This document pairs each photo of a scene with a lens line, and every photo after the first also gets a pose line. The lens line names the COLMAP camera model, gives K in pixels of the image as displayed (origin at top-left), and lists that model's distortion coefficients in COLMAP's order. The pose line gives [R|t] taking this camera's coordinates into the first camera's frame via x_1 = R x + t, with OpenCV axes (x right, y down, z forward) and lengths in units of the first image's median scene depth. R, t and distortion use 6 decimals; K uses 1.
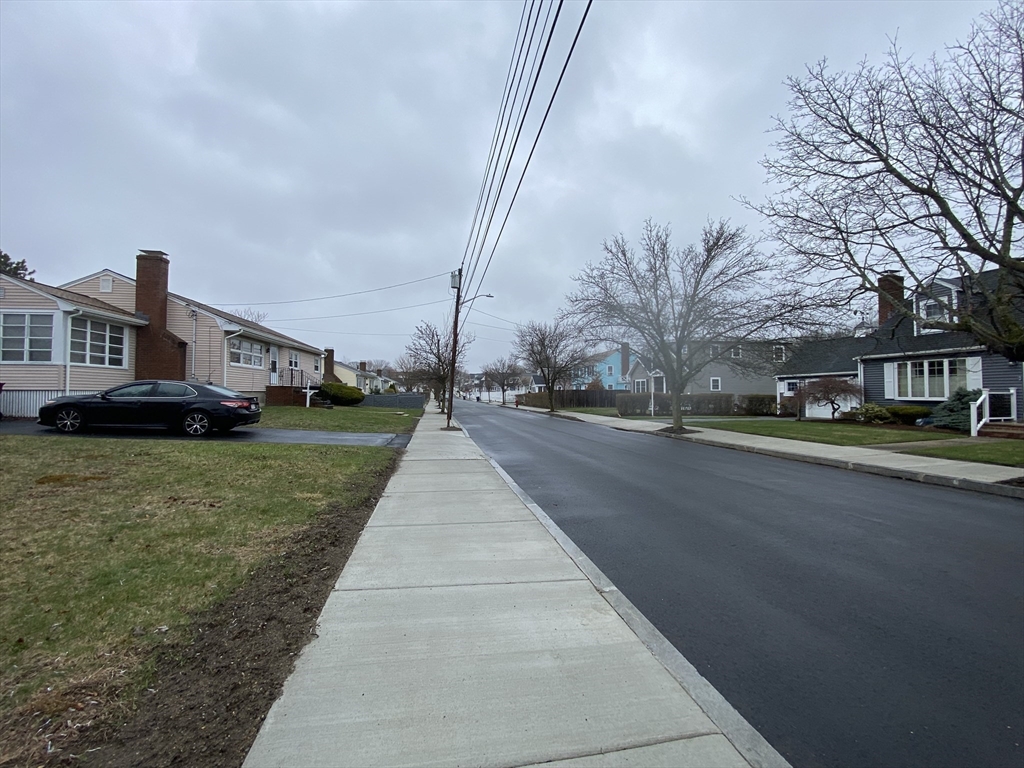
lens RADIAL K [[413.7, 0, 512.0], [0, 413.7, 384.0], [0, 0, 1]] dist [0.000421, -0.012150]
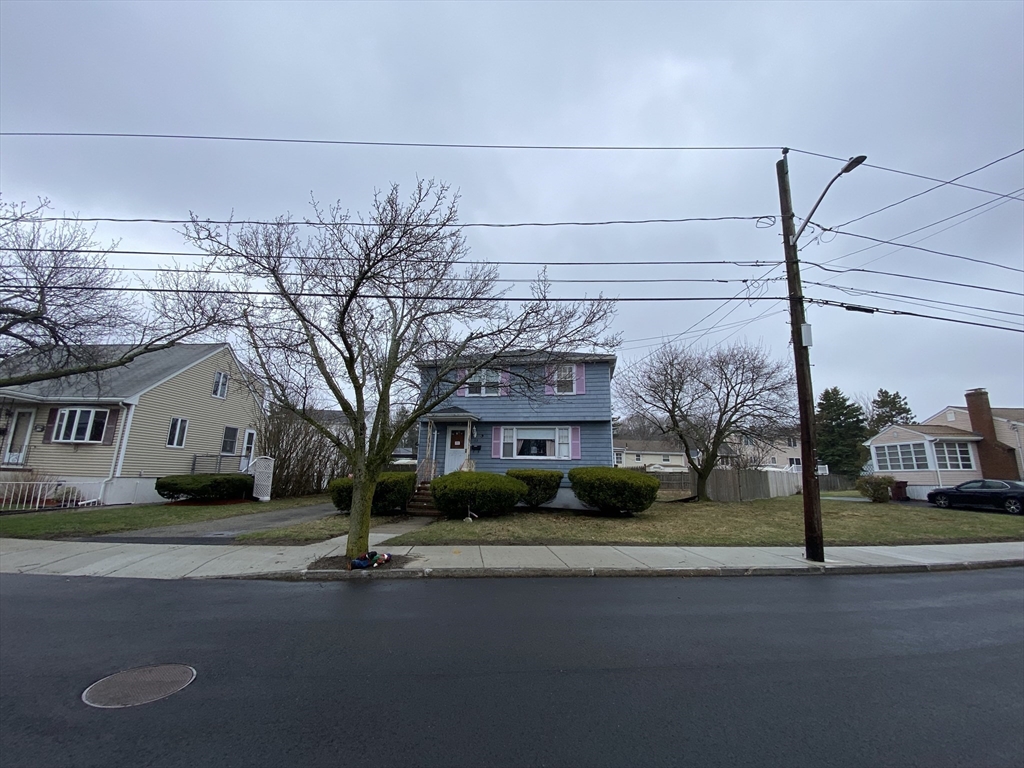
lens RADIAL K [[413.7, 0, 512.0], [0, 413.7, 384.0], [0, 0, 1]] dist [0.000421, -0.012150]
pose [[-0.077540, -0.225797, -0.971083, 0.782767], [0.007216, 0.973863, -0.227020, -0.021397], [0.996963, -0.024611, -0.073884, -0.645627]]
